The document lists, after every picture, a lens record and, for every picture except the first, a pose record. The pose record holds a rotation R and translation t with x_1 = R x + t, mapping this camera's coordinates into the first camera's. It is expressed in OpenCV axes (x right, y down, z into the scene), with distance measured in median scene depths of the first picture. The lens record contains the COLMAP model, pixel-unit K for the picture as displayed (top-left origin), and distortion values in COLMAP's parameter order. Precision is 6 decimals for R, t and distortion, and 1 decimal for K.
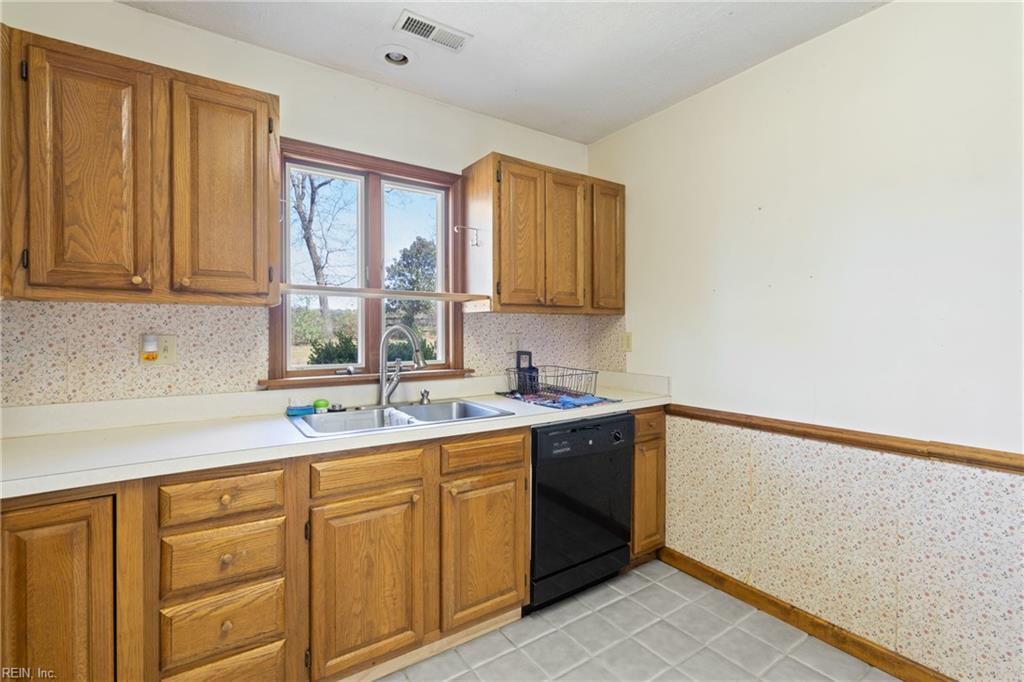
lens RADIAL K [[465.9, 0, 509.9], [0, 465.9, 331.5], [0, 0, 1]] dist [-0.005677, 0.001516]
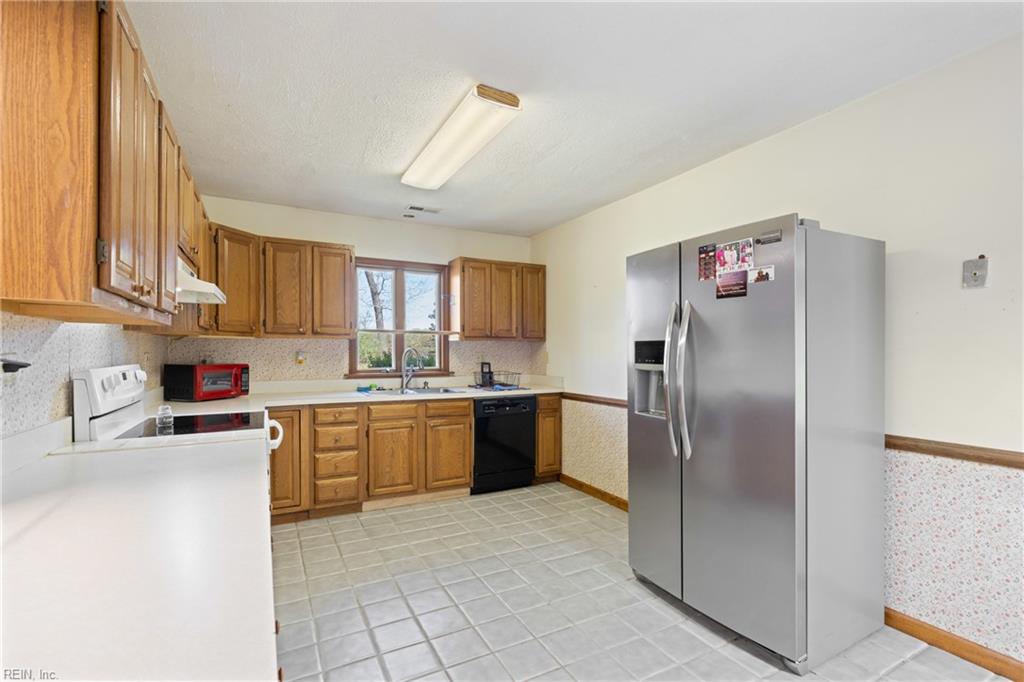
lens RADIAL K [[465.9, 0, 507.7], [0, 465.9, 357.2], [0, 0, 1]] dist [-0.005677, 0.001516]
pose [[0.993457, 0.003070, -0.114164, 0.424968], [-0.001818, 0.999937, 0.011071, 0.004486], [0.114191, -0.010791, 0.993400, -0.988132]]
